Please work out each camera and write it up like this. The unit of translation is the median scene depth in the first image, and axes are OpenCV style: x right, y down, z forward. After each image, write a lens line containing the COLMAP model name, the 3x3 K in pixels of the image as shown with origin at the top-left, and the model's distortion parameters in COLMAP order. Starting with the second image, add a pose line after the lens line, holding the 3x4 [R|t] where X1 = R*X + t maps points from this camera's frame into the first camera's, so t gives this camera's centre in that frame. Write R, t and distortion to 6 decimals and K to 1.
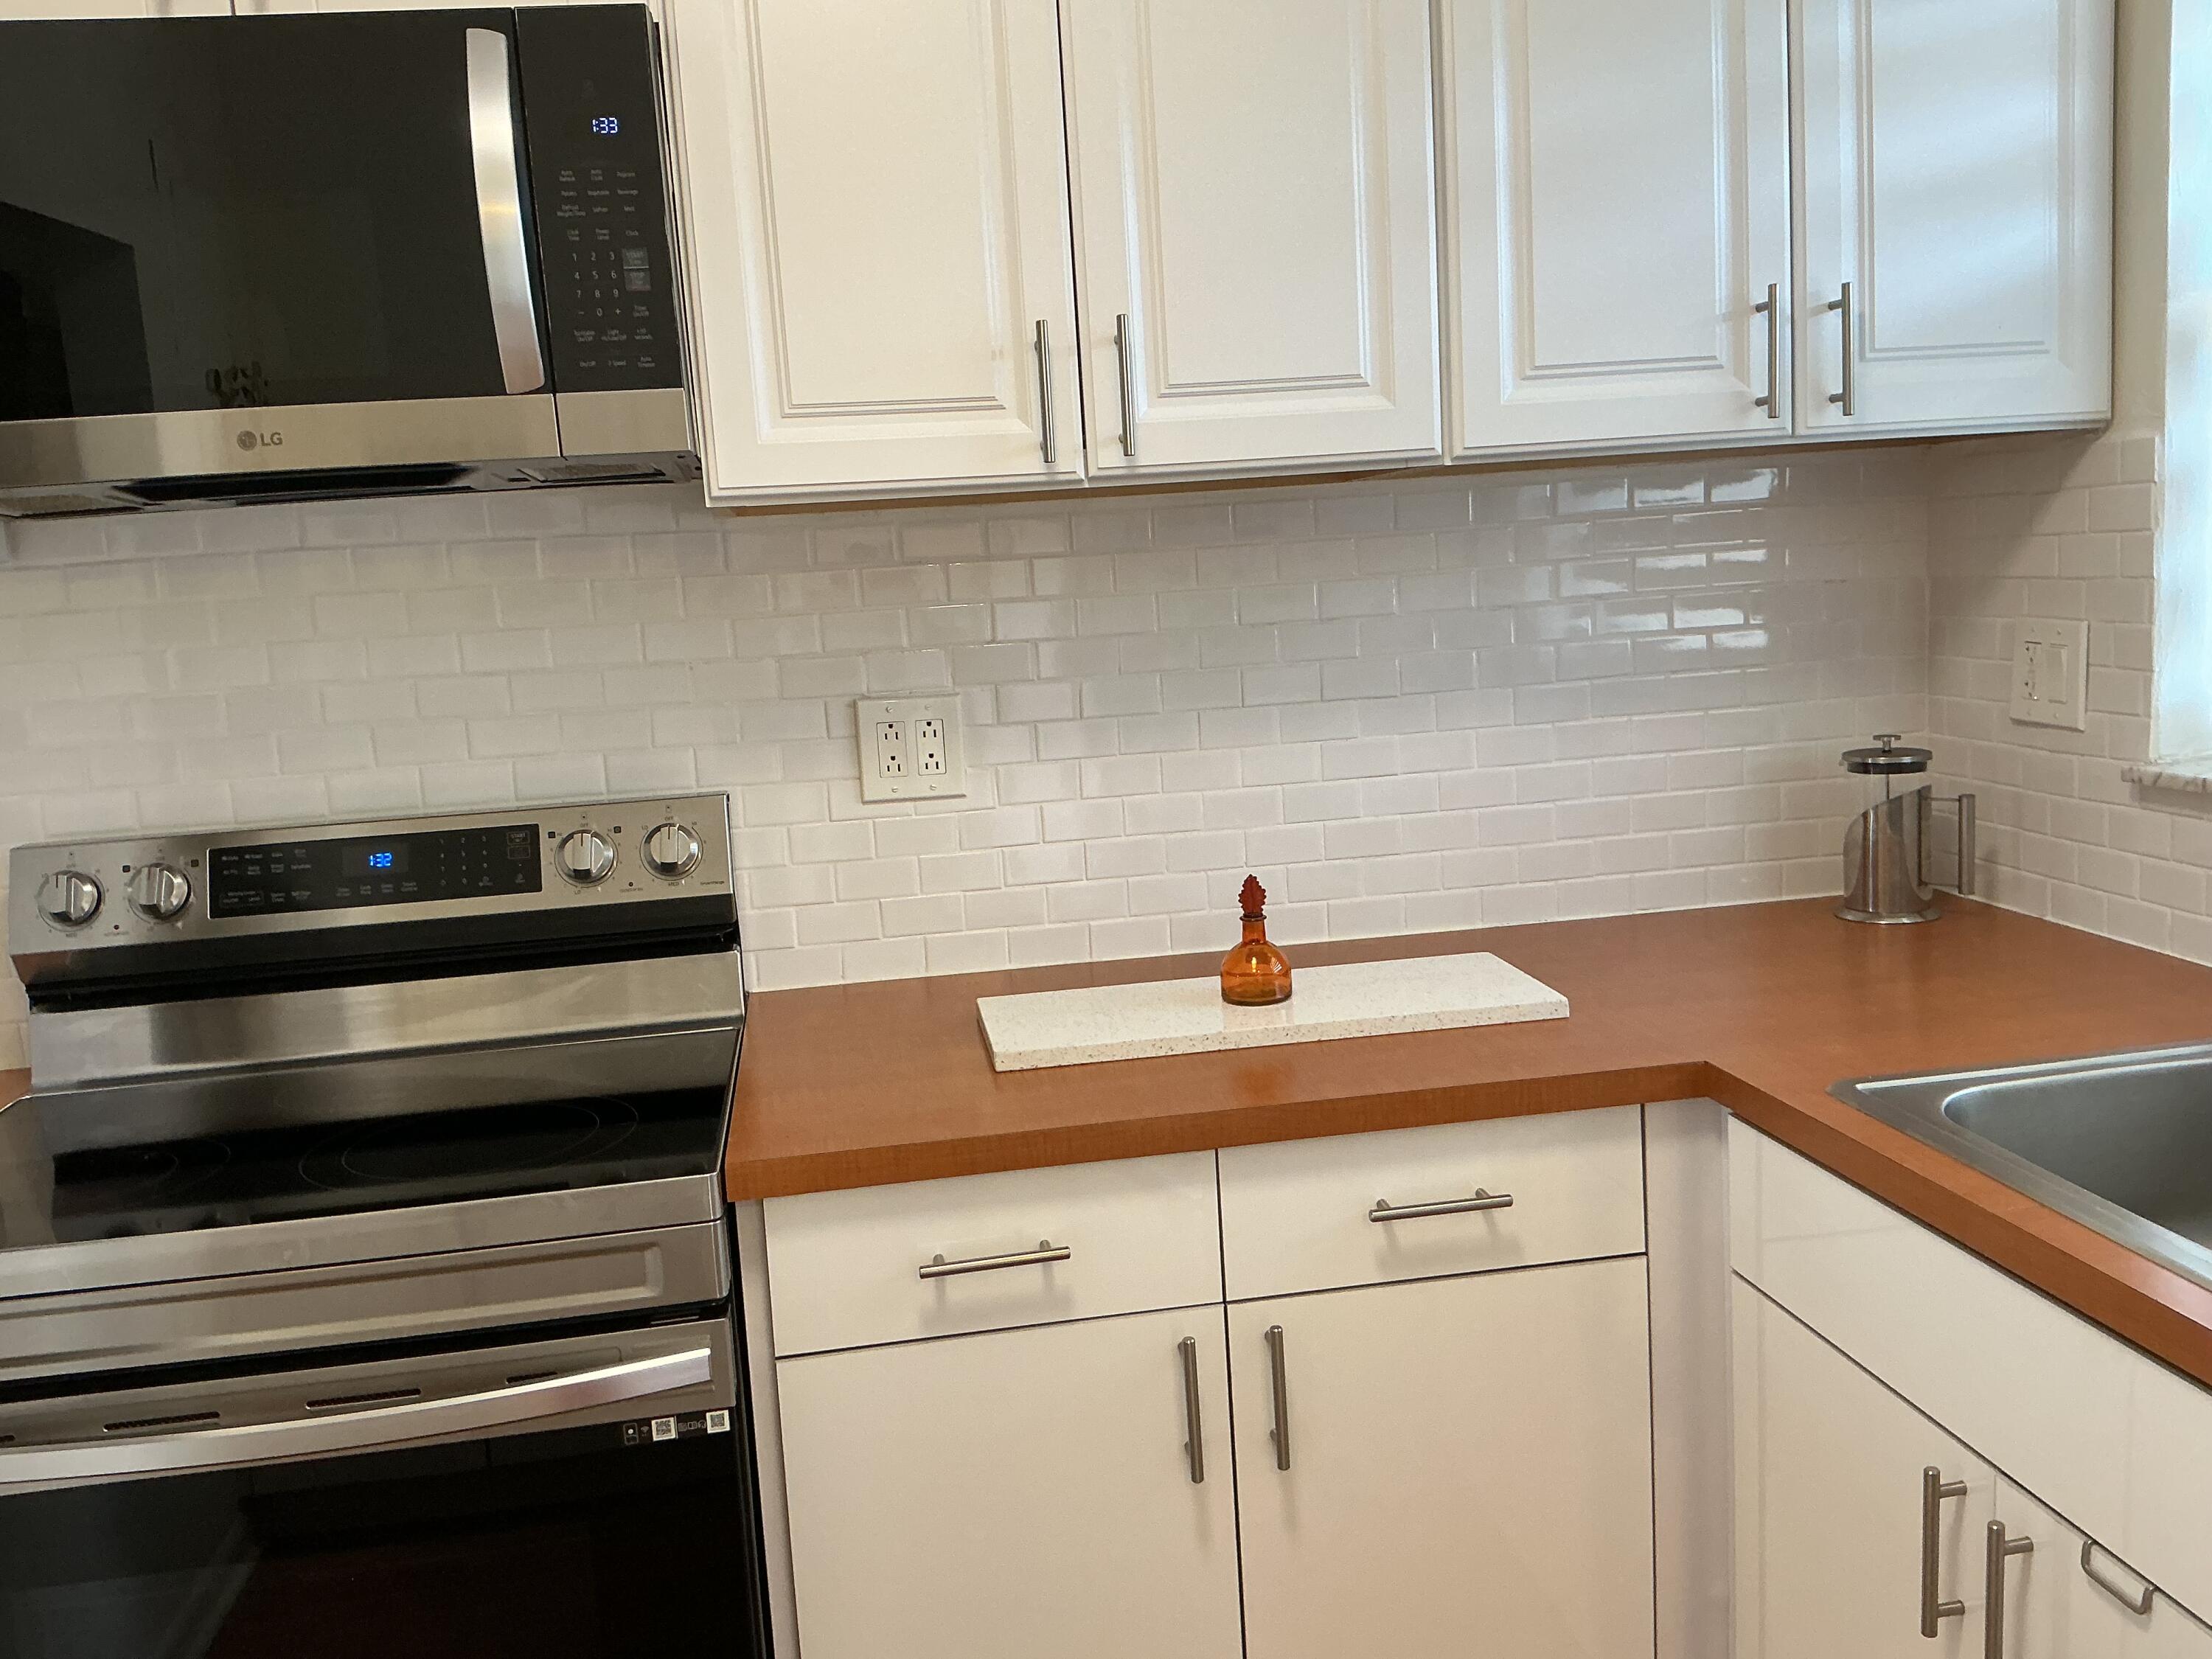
lens RADIAL K [[1835.7, 0, 1113.2], [0, 1835.7, 826.6], [0, 0, 1]] dist [0.128674, -0.269141]
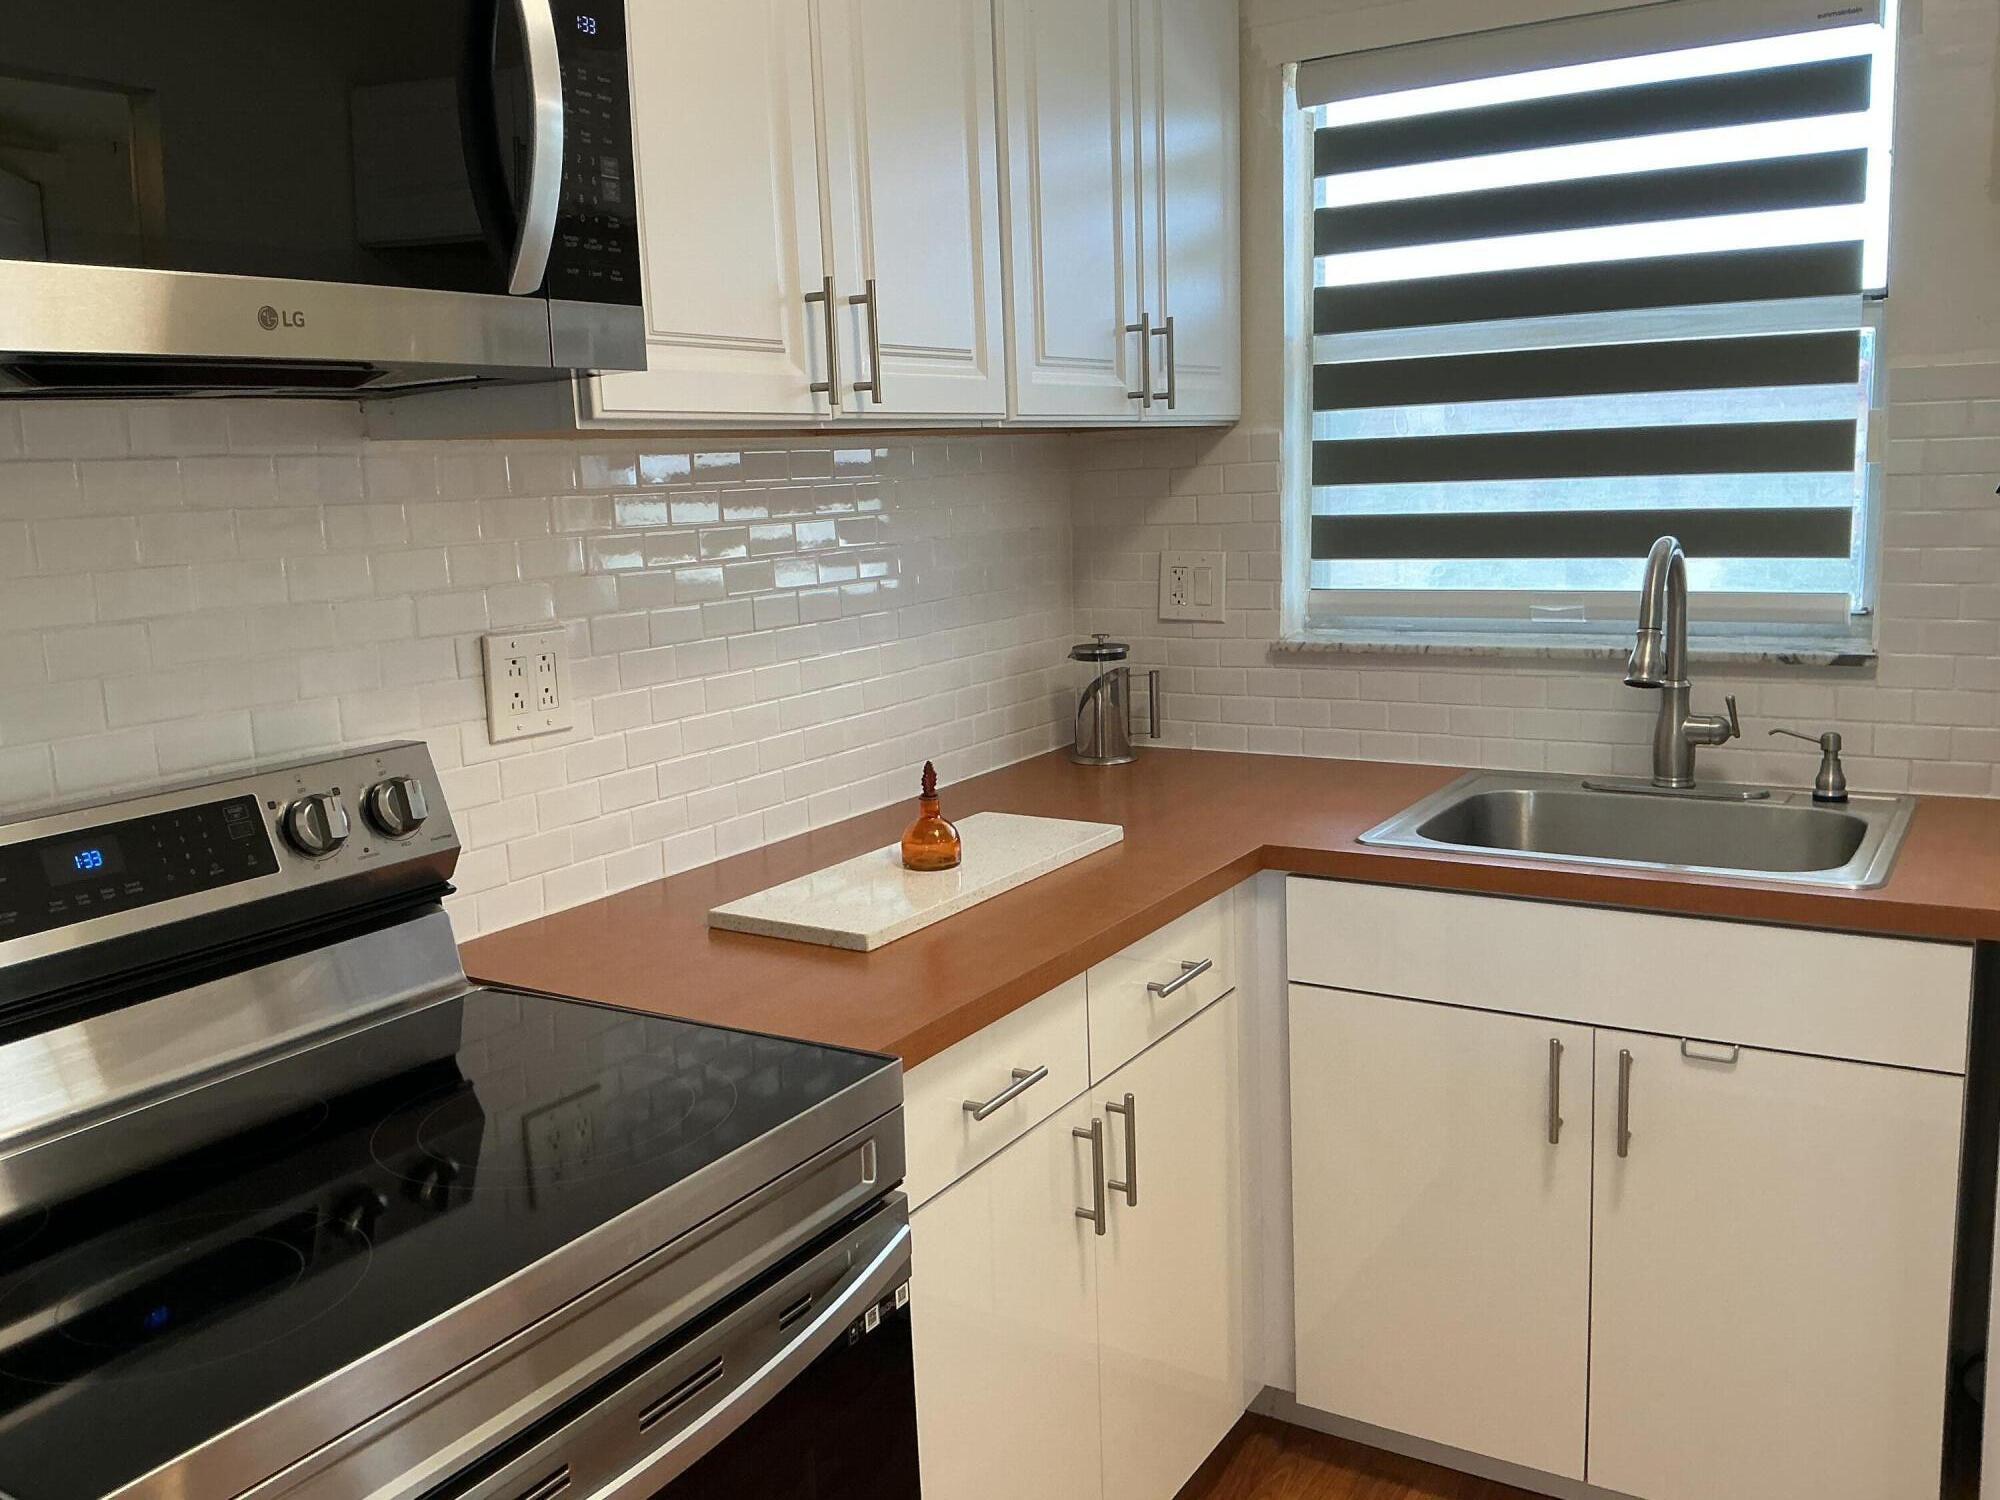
lens RADIAL K [[1659.8, 0, 994.5], [0, 1659.8, 748.5], [0, 0, 1]] dist [0.128674, -0.269141]
pose [[0.653858, -0.092840, 0.750900, -0.705652], [0.107703, 0.993758, 0.029083, -0.008659], [-0.748912, 0.061858, 0.659776, 0.255767]]
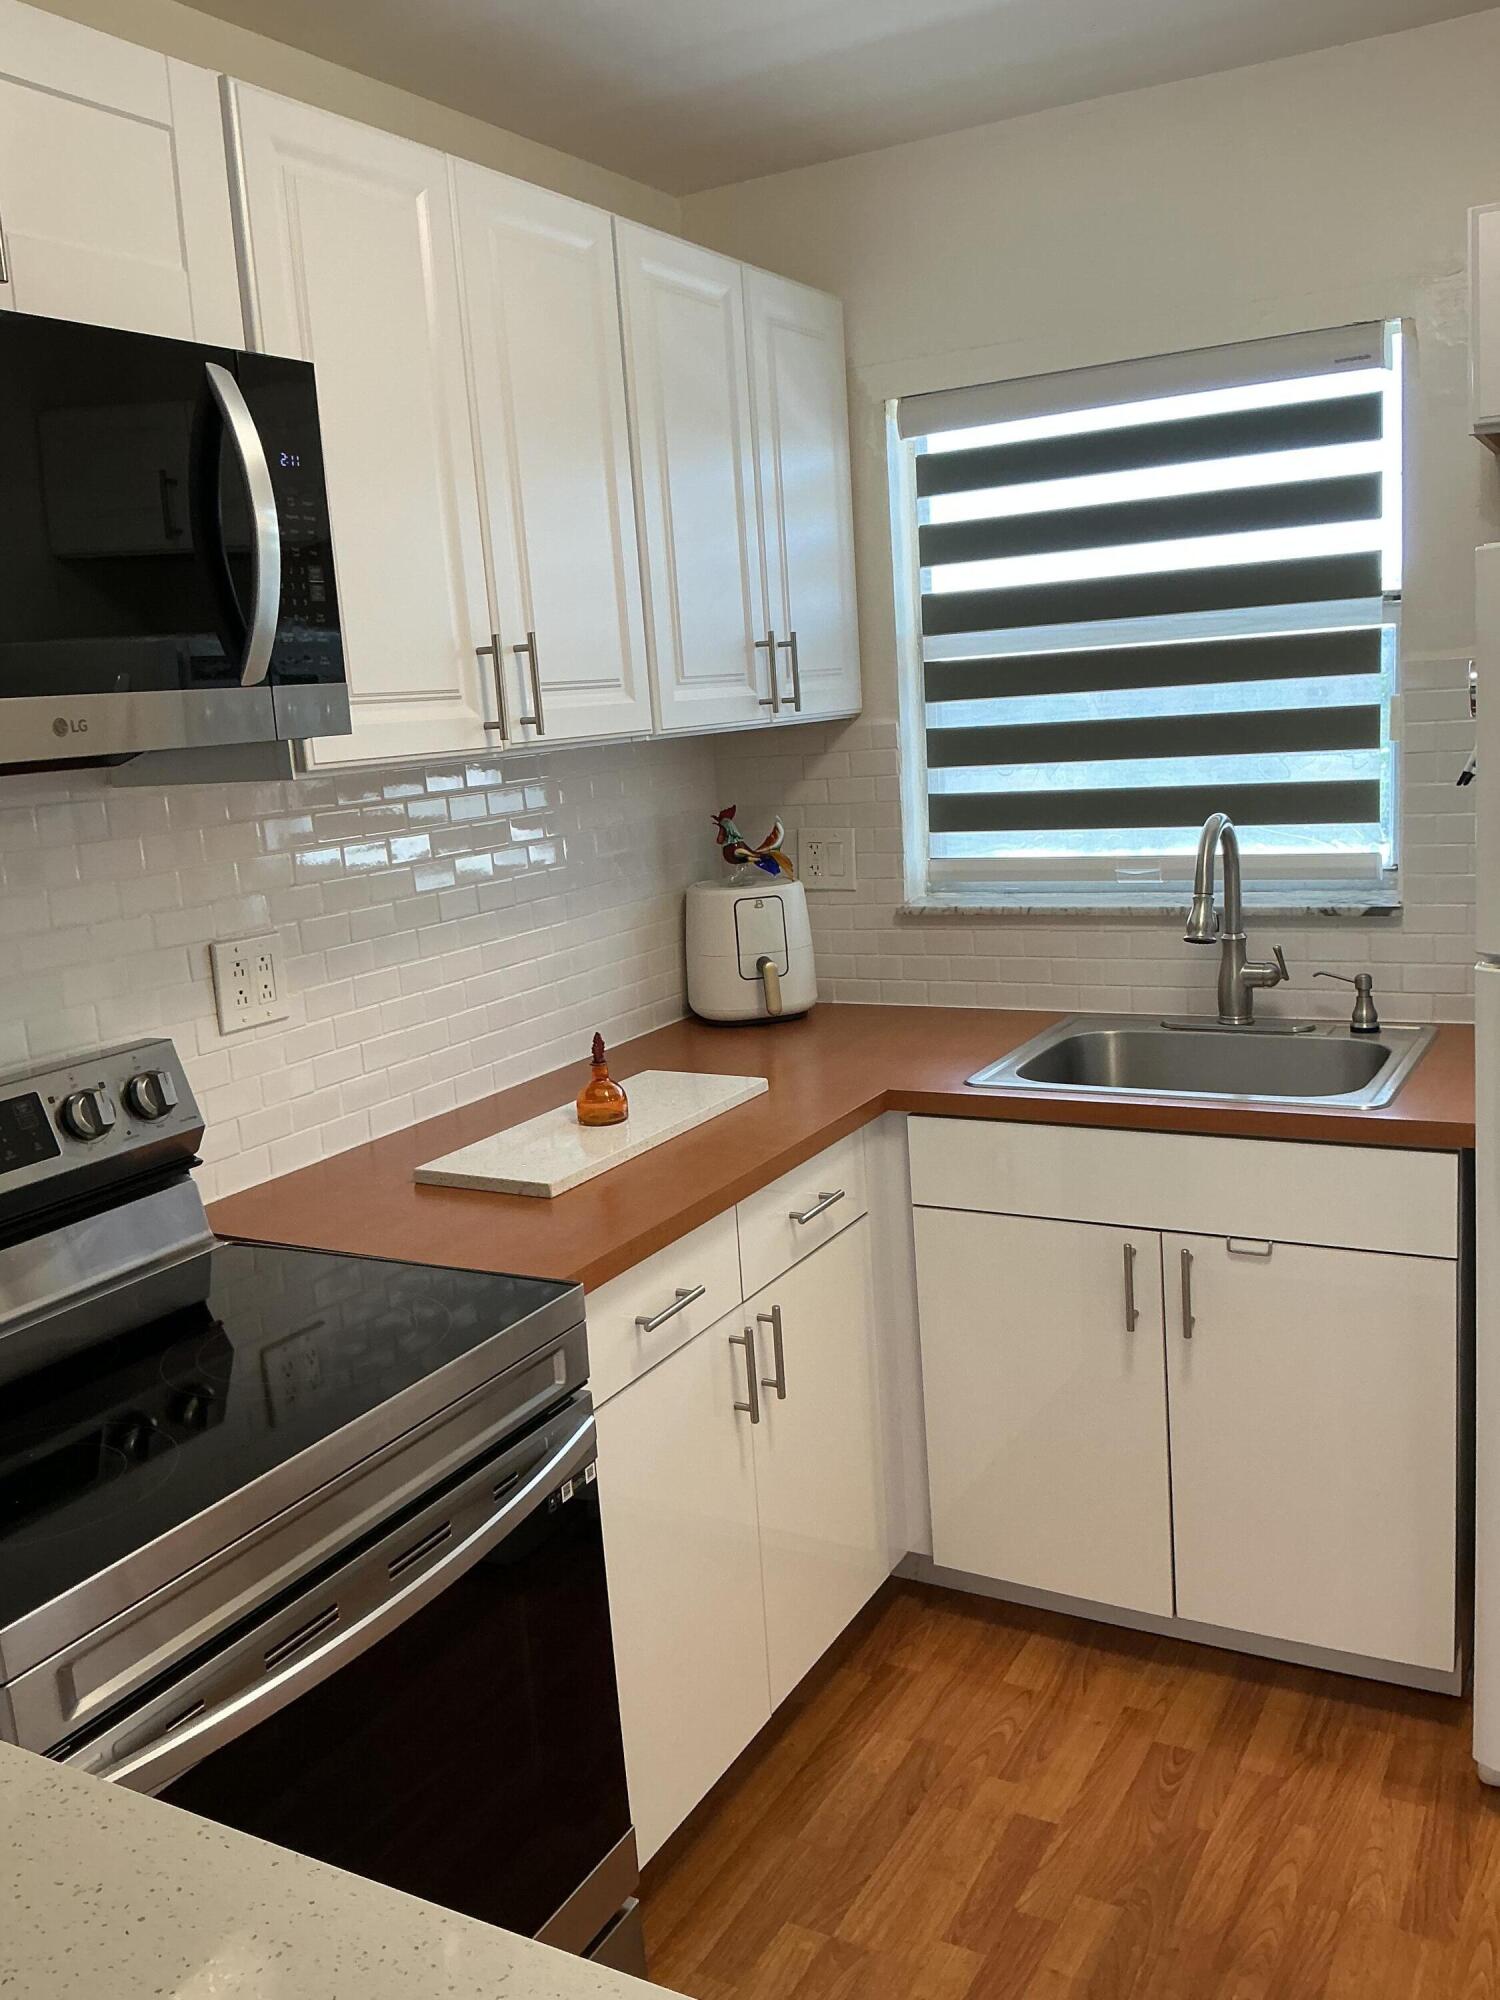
lens RADIAL K [[1659.8, 0, 748.5], [0, 1659.8, 1004.6], [0, 0, 1]] dist [0.128674, -0.269141]
pose [[0.613008, -0.129144, 0.779451, -0.836142], [0.144375, 0.988249, 0.050193, -0.041263], [-0.776774, 0.081764, 0.624450, 0.119809]]
